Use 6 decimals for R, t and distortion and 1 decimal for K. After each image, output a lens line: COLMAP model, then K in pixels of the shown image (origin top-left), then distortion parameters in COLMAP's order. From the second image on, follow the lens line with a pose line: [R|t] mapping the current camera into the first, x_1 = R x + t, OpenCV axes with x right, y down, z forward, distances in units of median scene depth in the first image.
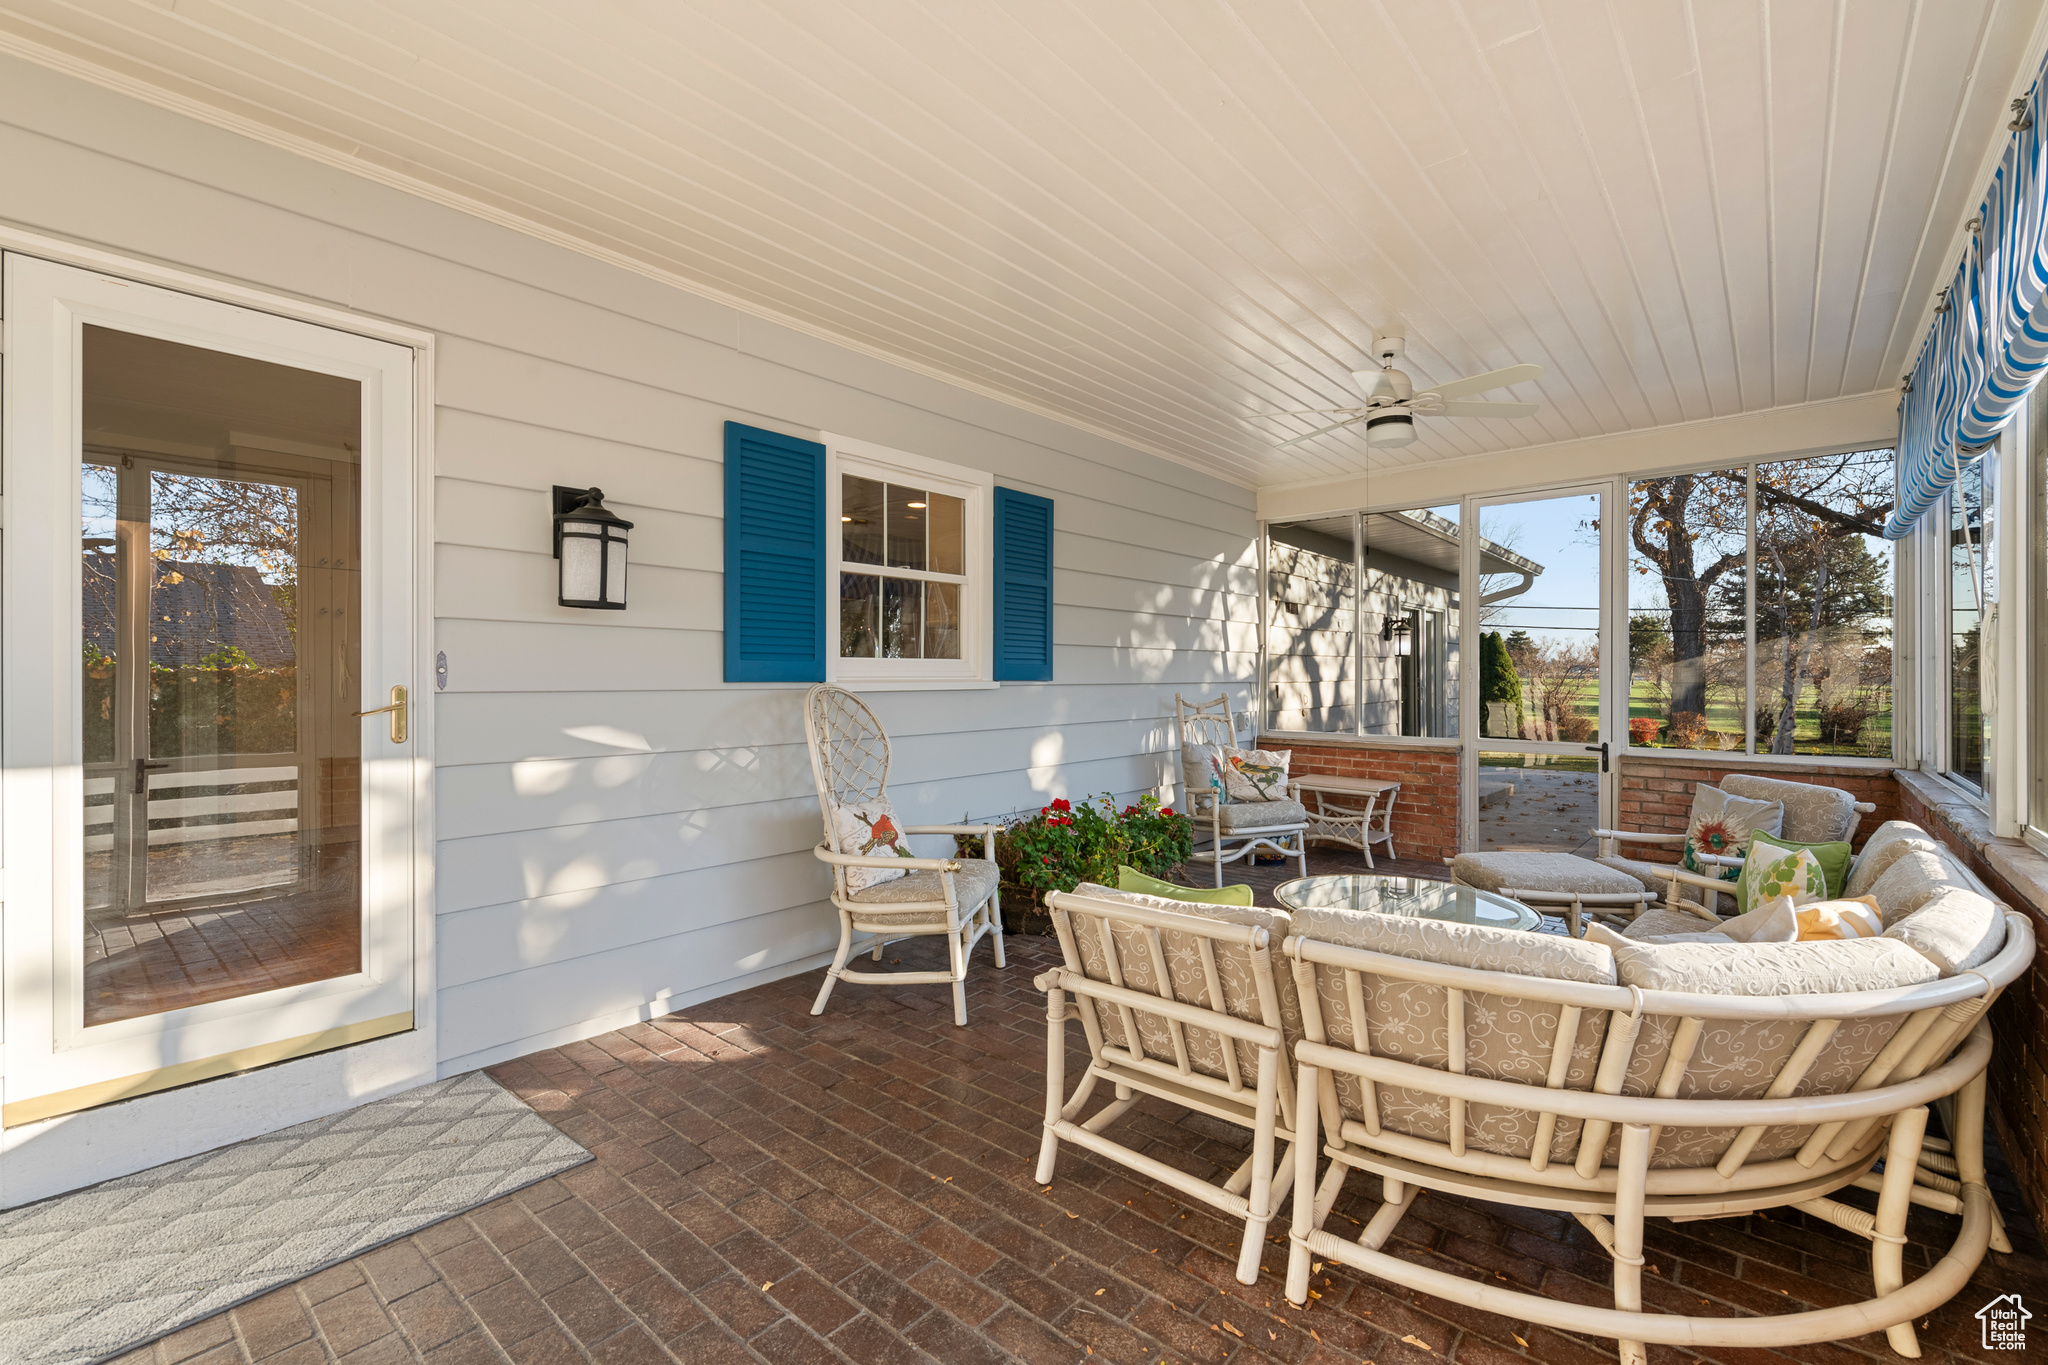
lens RADIAL K [[875.1, 0, 1024.0], [0, 875.1, 682.5], [0, 0, 1]] dist [-0.000579, 0.000346]
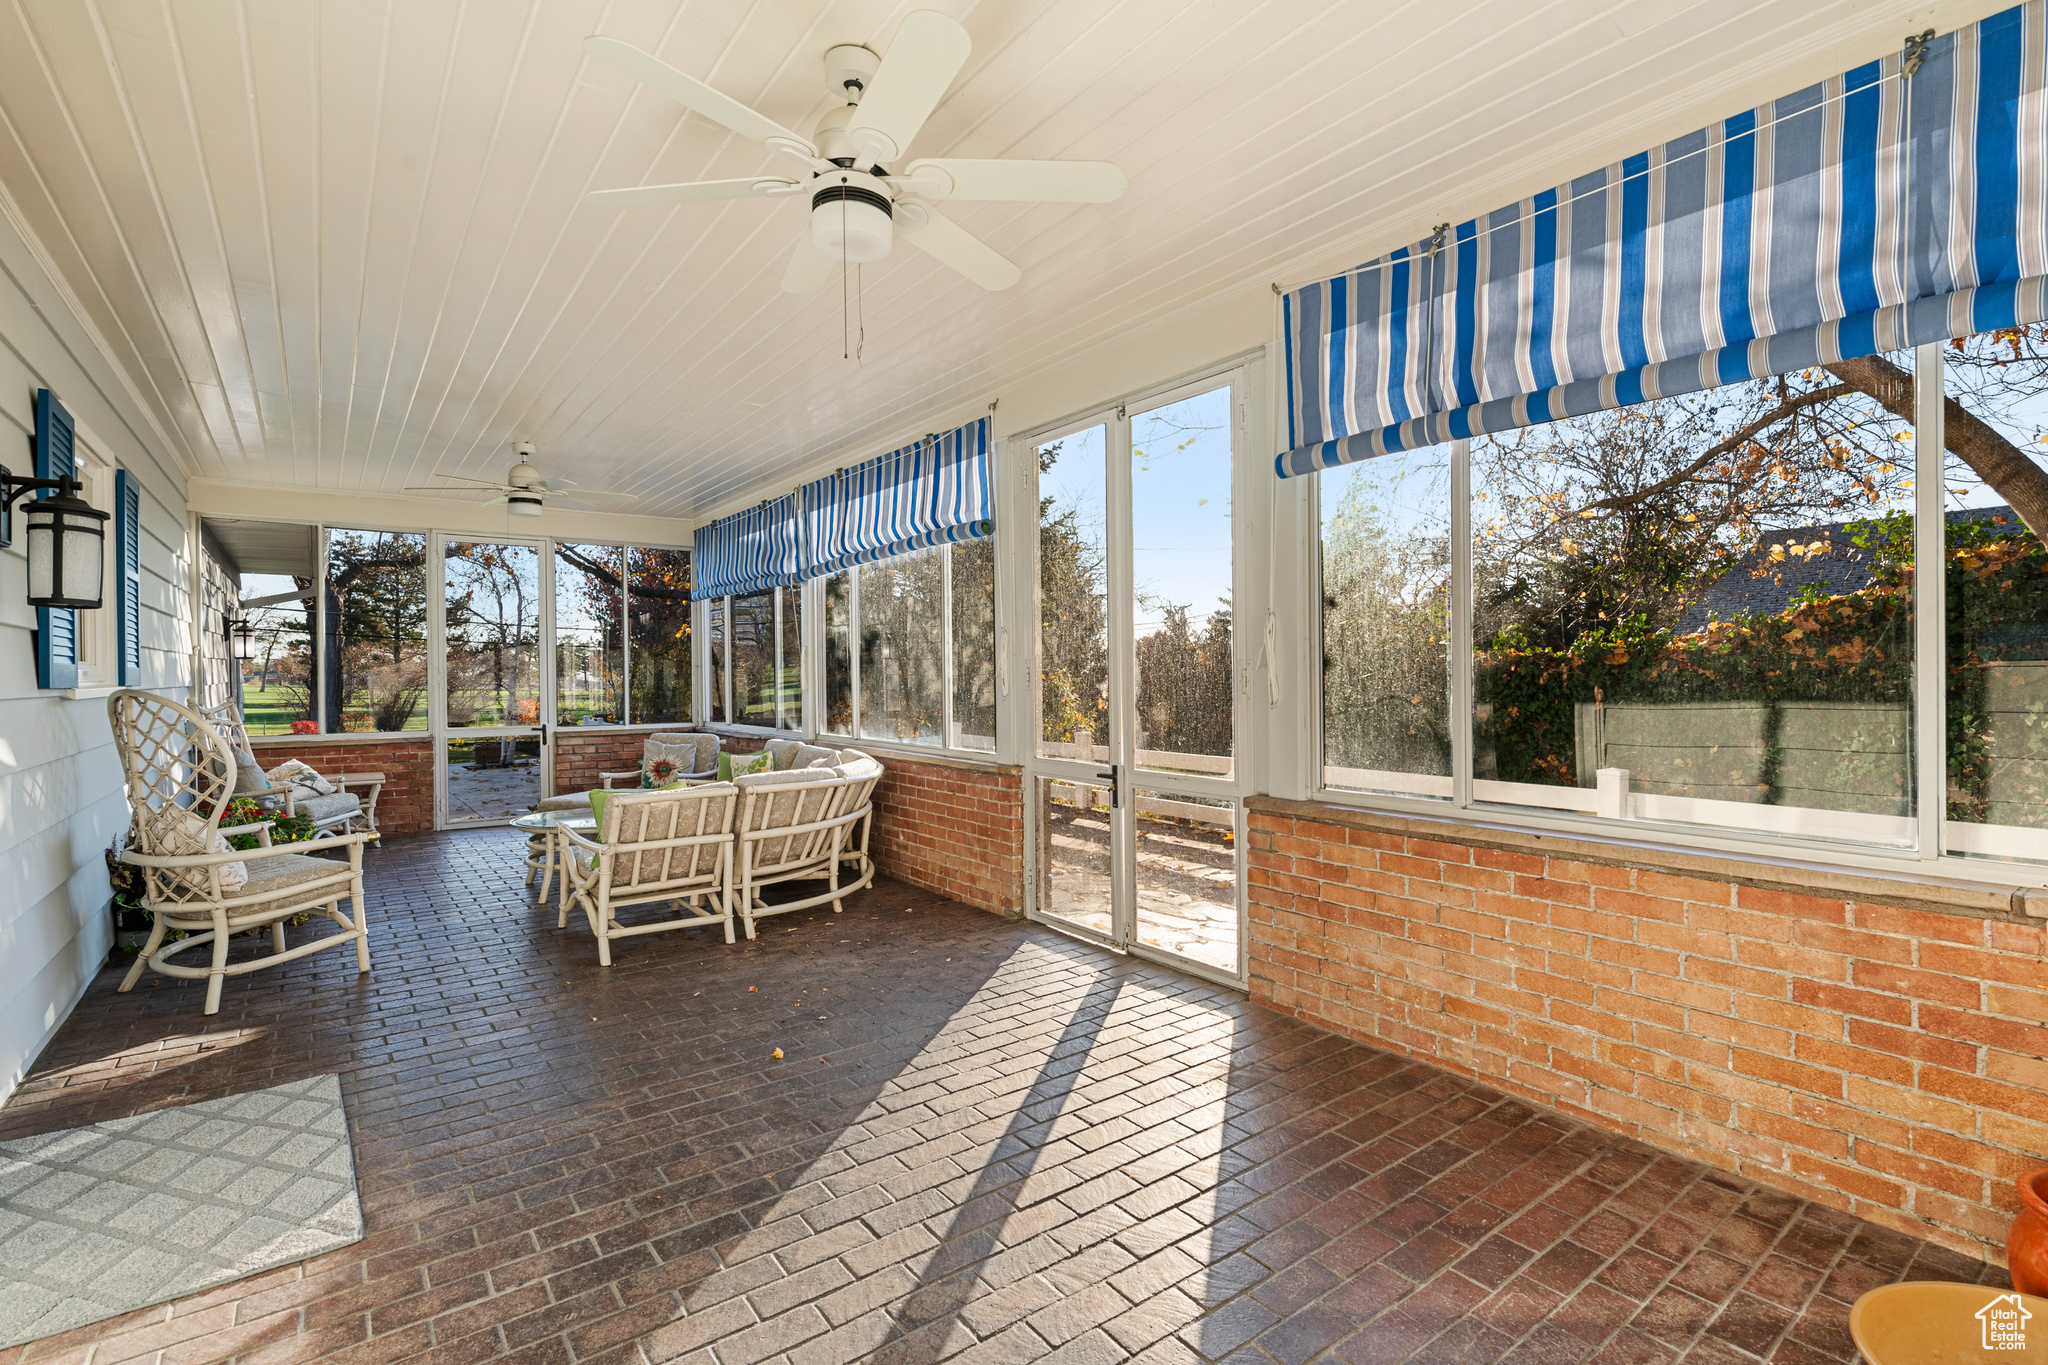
lens RADIAL K [[950.1, 0, 1024.0], [0, 950.1, 682.5], [0, 0, 1]] dist [-0.000180, -0.000058]
pose [[0.219381, -0.010466, 0.975583, -1.216187], [0.013988, 0.999873, 0.007581, 0.000719], [-0.975539, 0.011984, 0.219499, -0.178633]]
